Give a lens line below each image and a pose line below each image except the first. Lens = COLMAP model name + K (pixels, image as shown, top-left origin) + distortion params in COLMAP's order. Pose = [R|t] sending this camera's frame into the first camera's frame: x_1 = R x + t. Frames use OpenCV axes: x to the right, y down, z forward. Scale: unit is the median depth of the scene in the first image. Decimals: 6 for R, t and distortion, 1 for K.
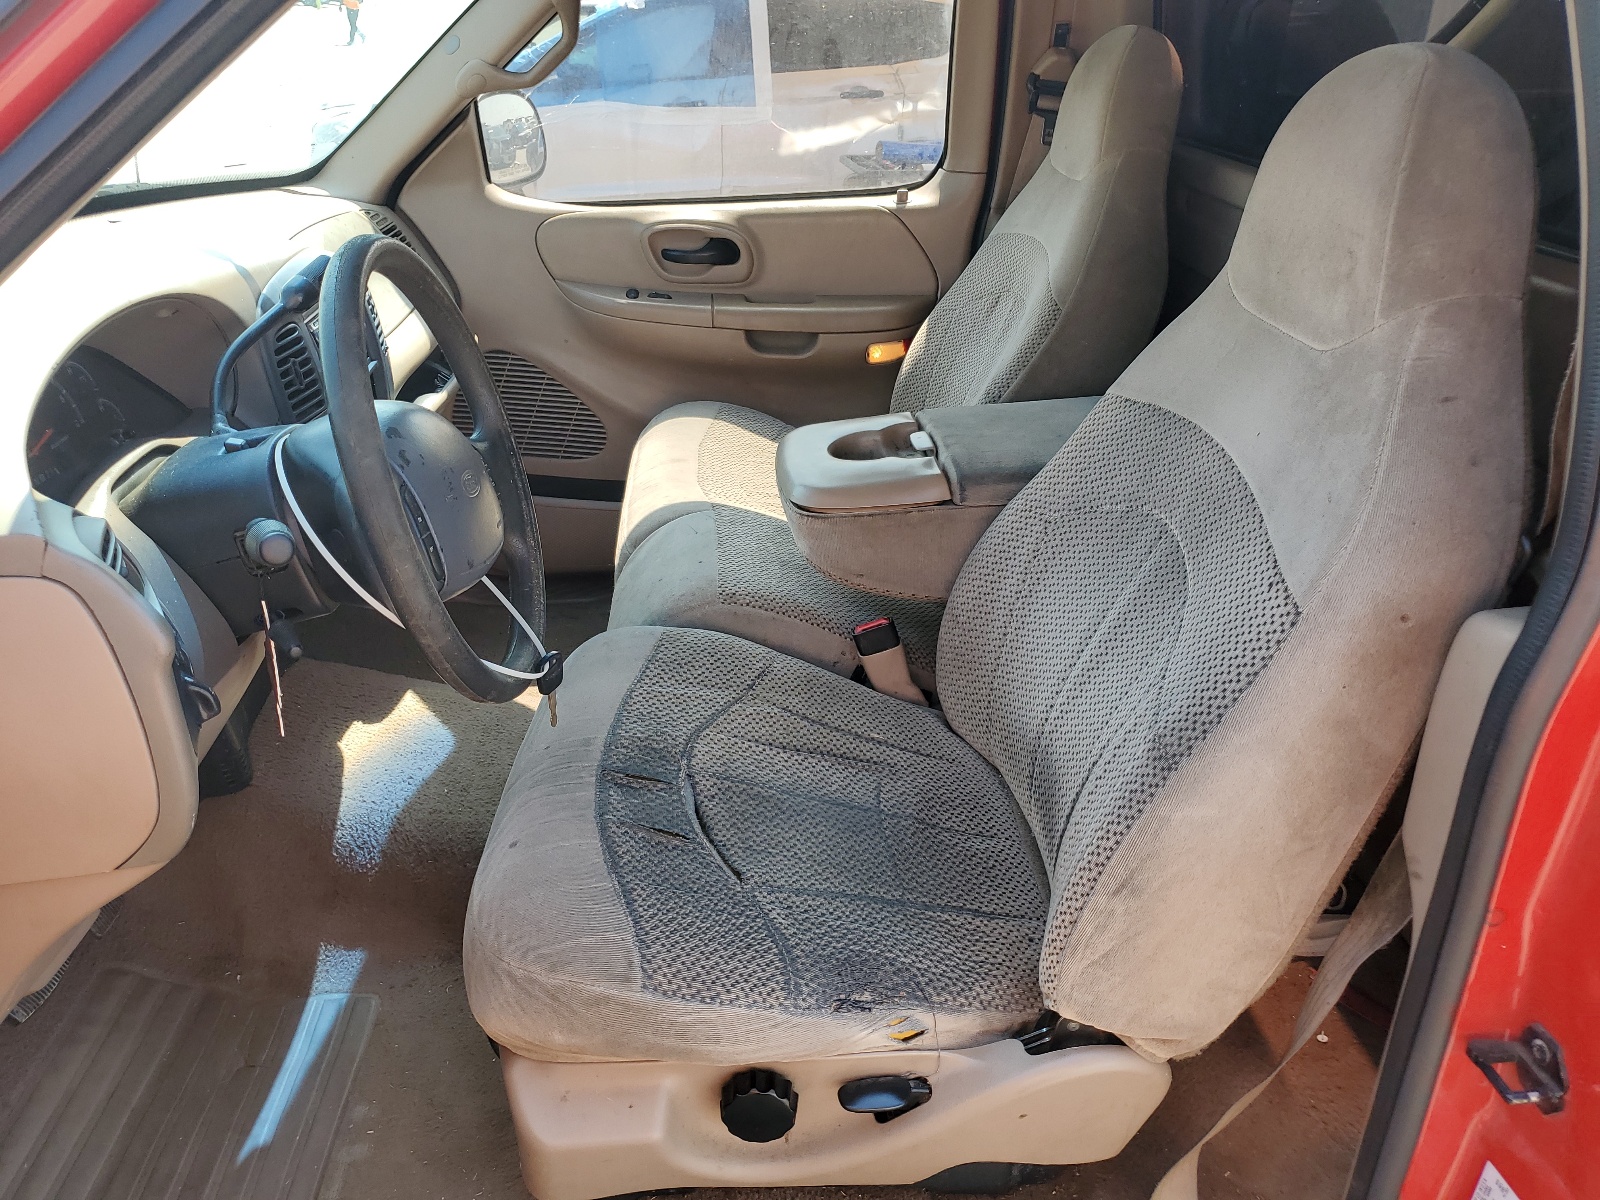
lens RADIAL K [[1215.5, 0, 798.1], [0, 1215.5, 597.7], [0, 0, 1]] dist [-0.002287, 0.005639]
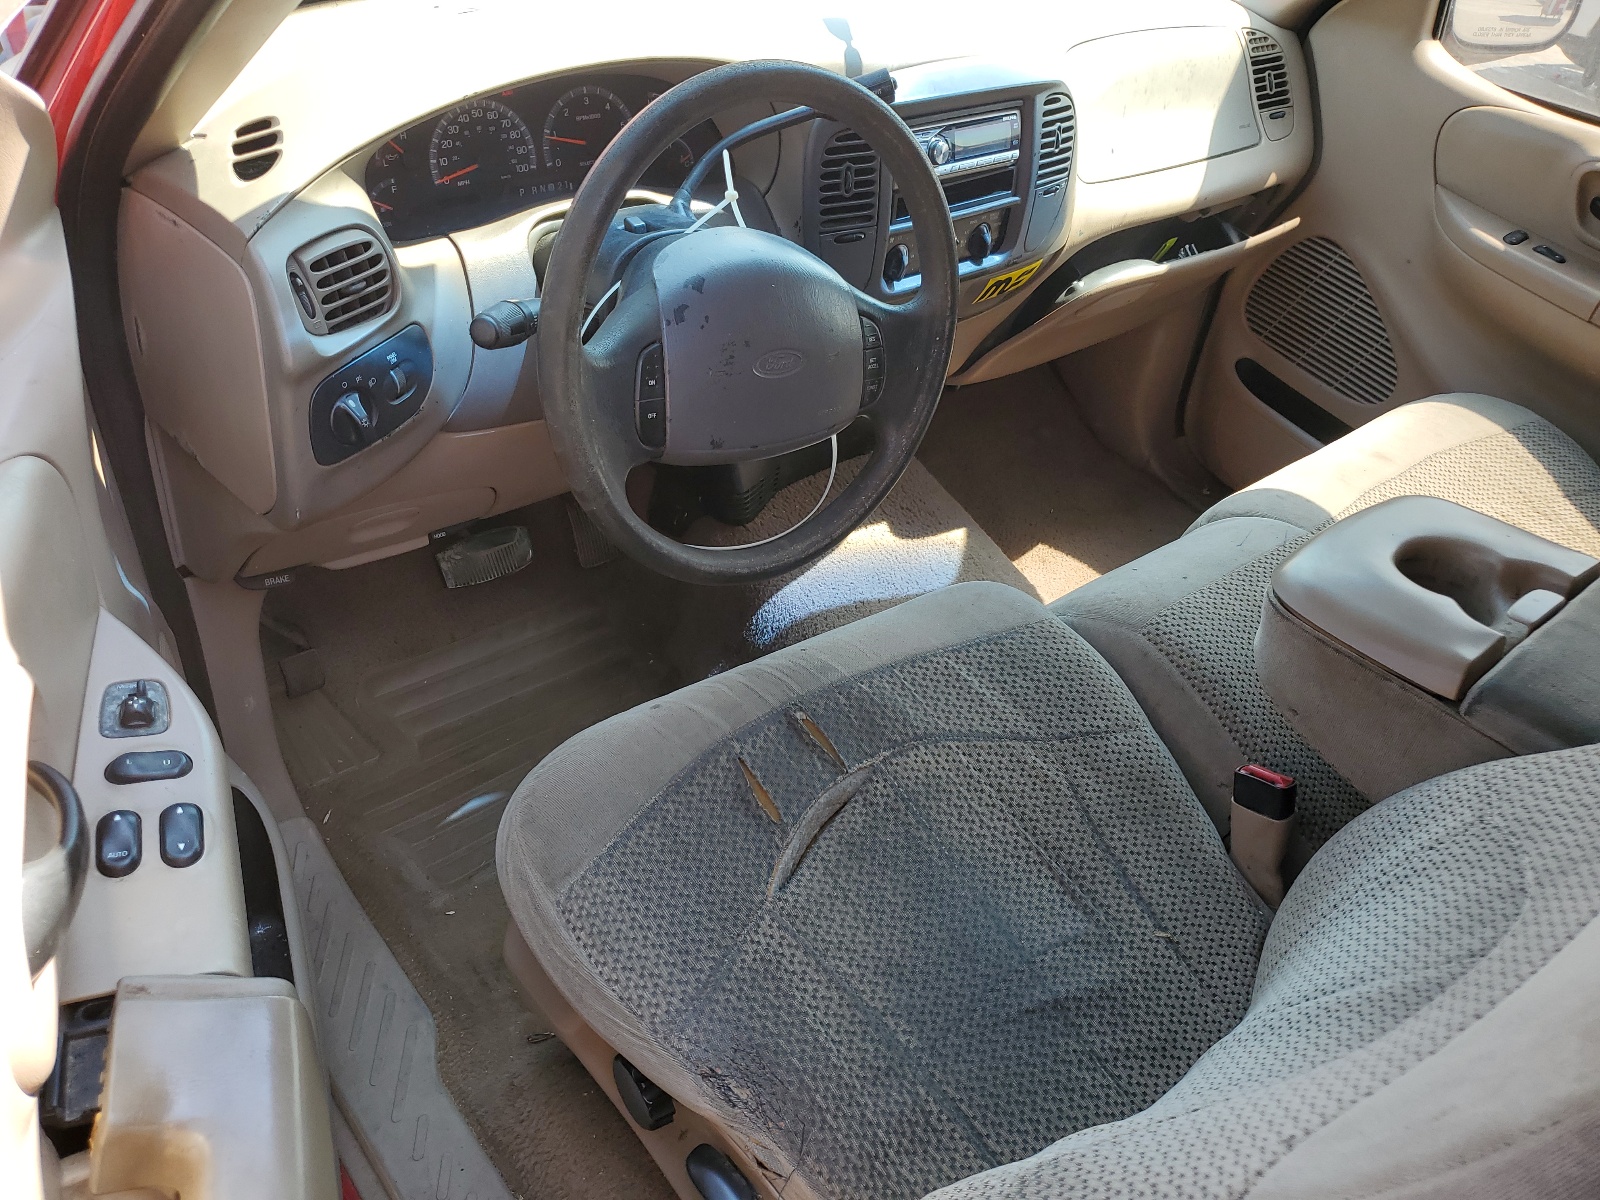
lens RADIAL K [[1215.5, 0, 800.1], [0, 1215.5, 603.8], [0, 0, 1]] dist [-0.002287, 0.005639]
pose [[0.595399, 0.558496, -0.577566, 0.266111], [-0.450776, 0.827281, 0.335272, -0.185596], [0.665058, 0.060732, 0.744318, 0.248455]]
